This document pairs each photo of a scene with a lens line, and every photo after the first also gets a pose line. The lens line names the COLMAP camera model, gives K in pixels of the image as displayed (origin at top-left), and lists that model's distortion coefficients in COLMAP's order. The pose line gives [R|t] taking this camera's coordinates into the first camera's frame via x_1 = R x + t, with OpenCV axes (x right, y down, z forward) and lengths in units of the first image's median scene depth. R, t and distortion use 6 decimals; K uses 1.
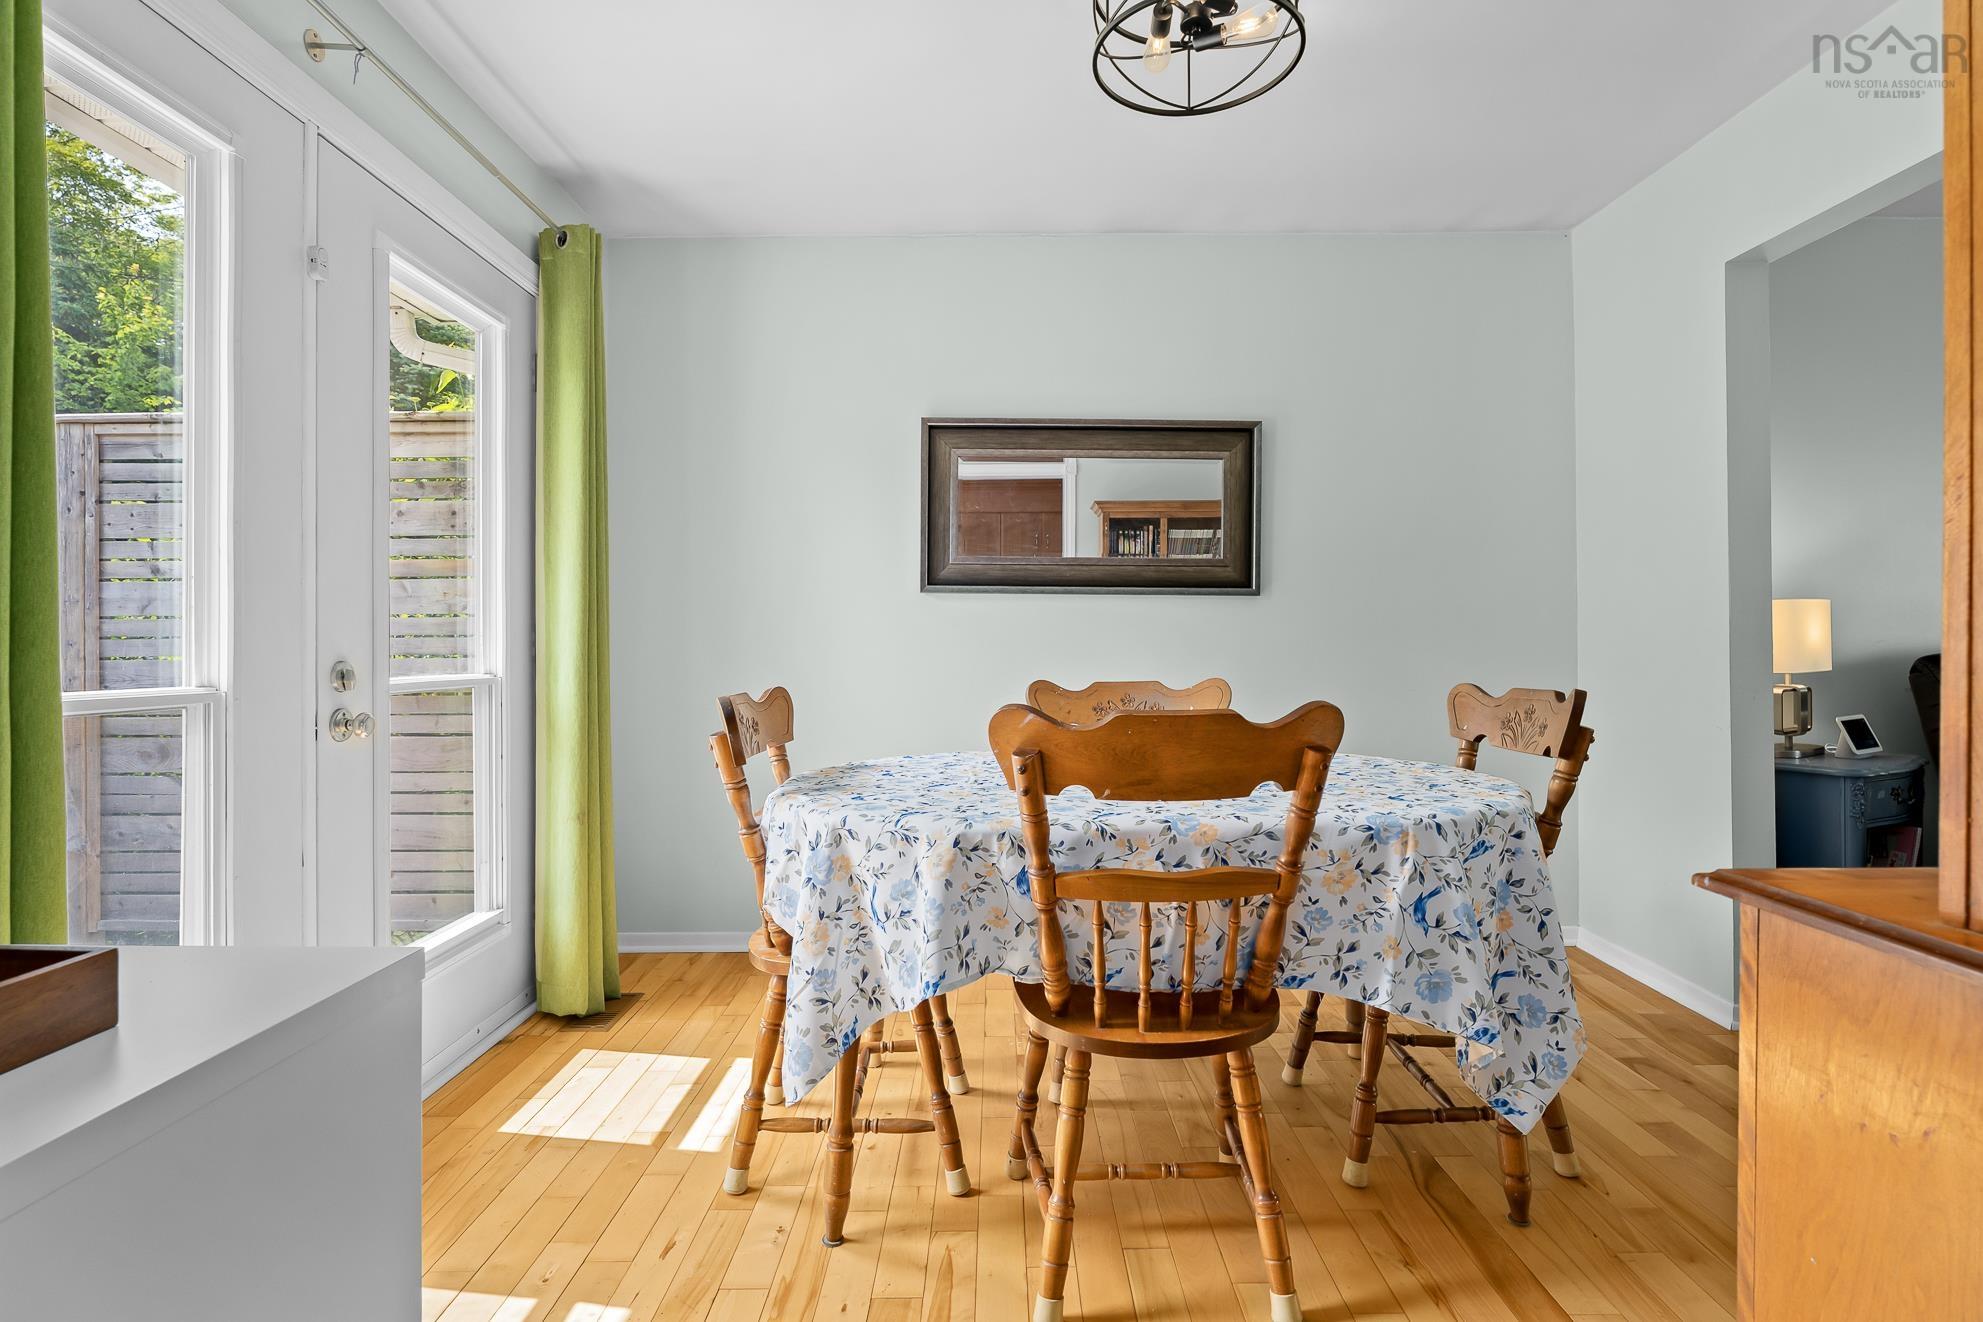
lens RADIAL K [[965.3, 0, 992.6], [0, 965.3, 650.8], [0, 0, 1]] dist [-0.010356, 0.000663]
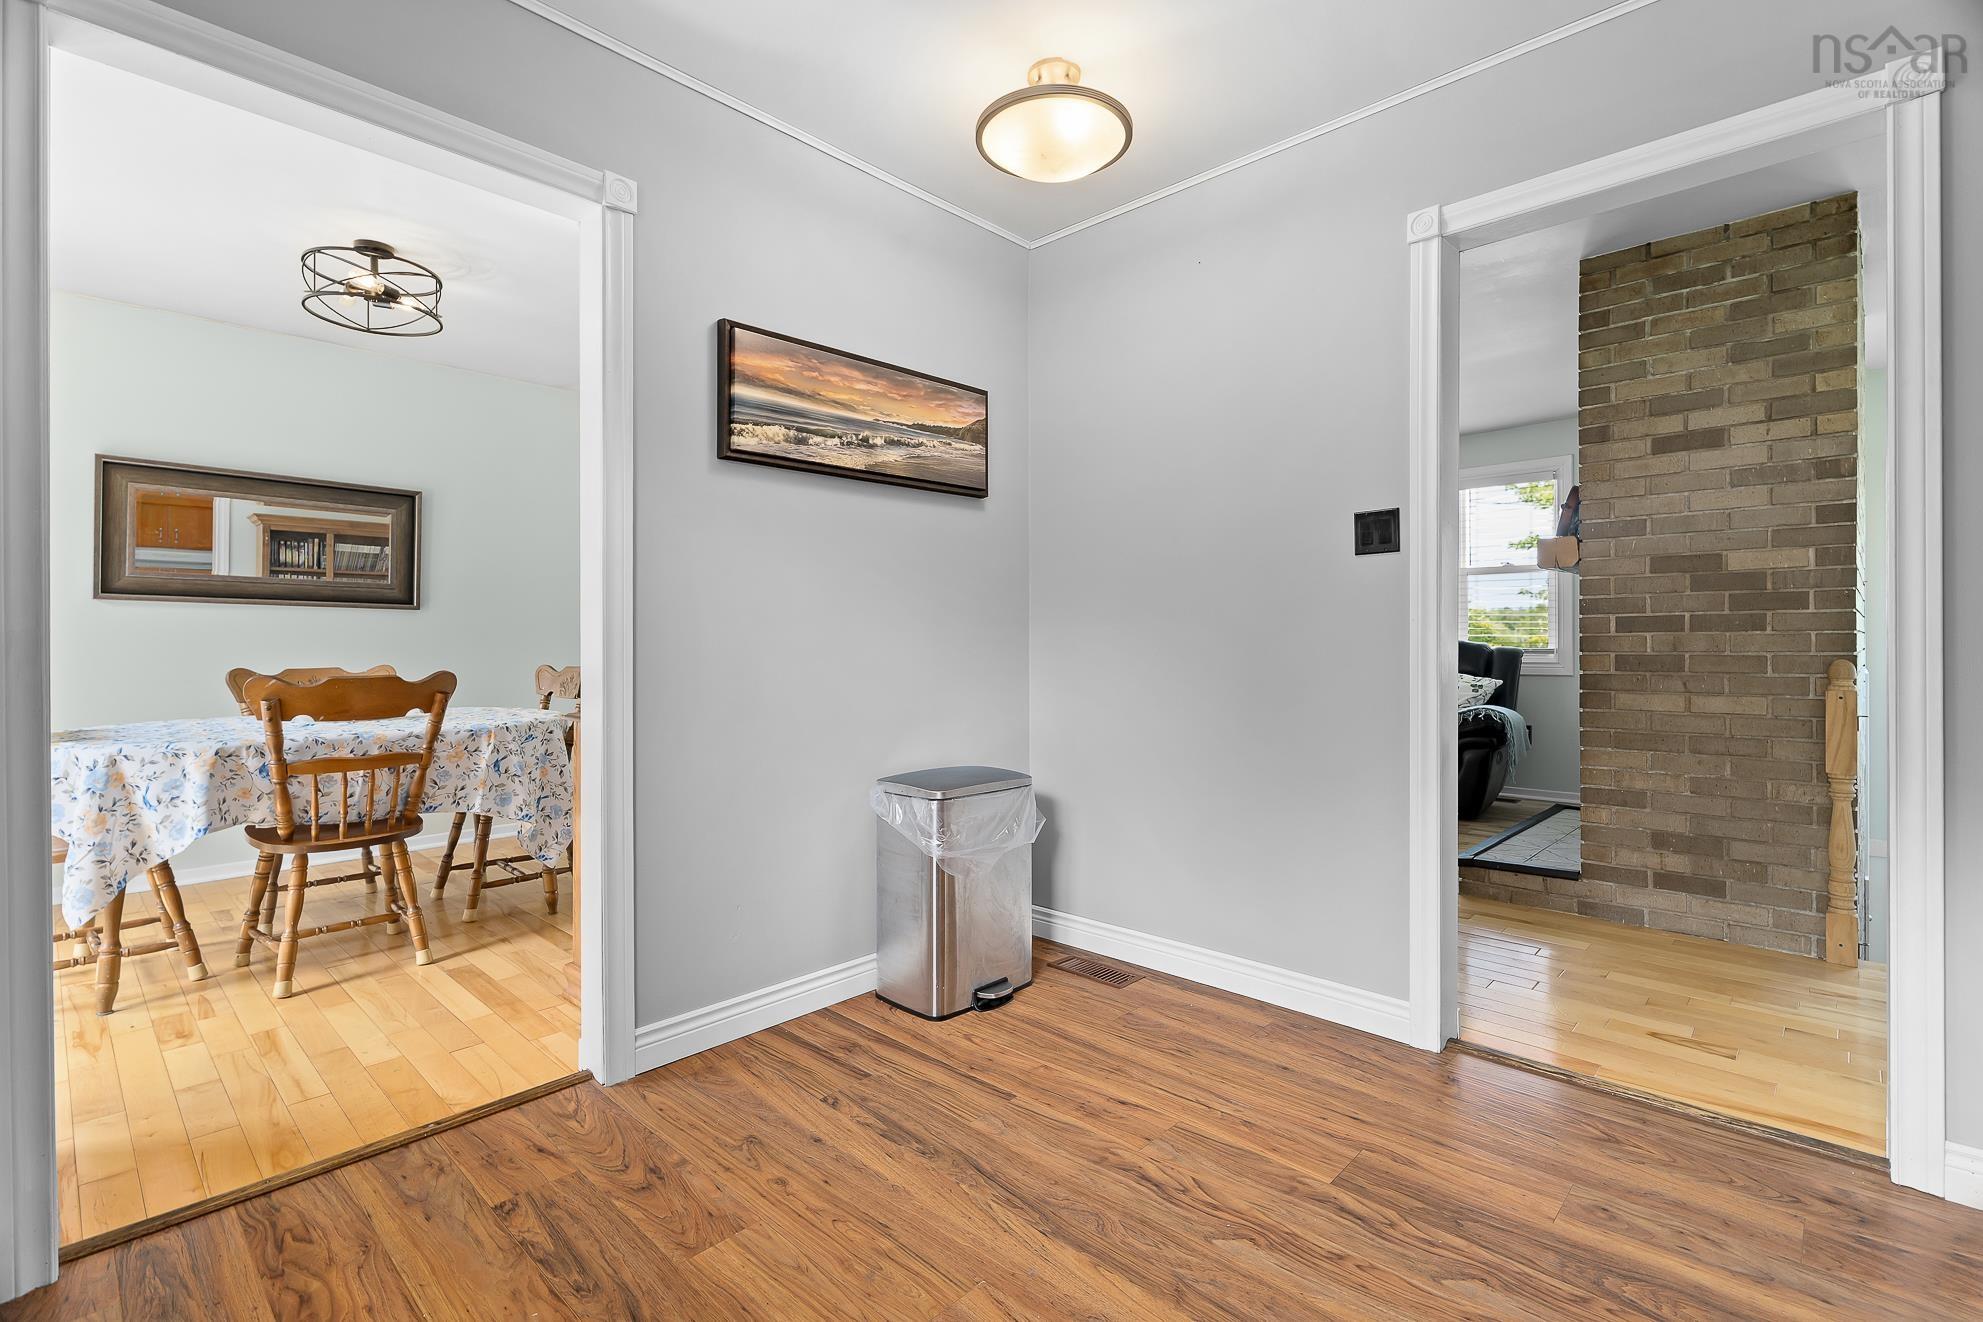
lens RADIAL K [[911.0, 0, 989.5], [0, 911.0, 642.7], [0, 0, 1]] dist [0.025185, -0.010638]
pose [[0.687668, 0.003699, 0.726016, -0.294609], [0.001651, 0.999976, -0.006658, 0.006096], [-0.726023, 0.005778, 0.687646, -1.228581]]
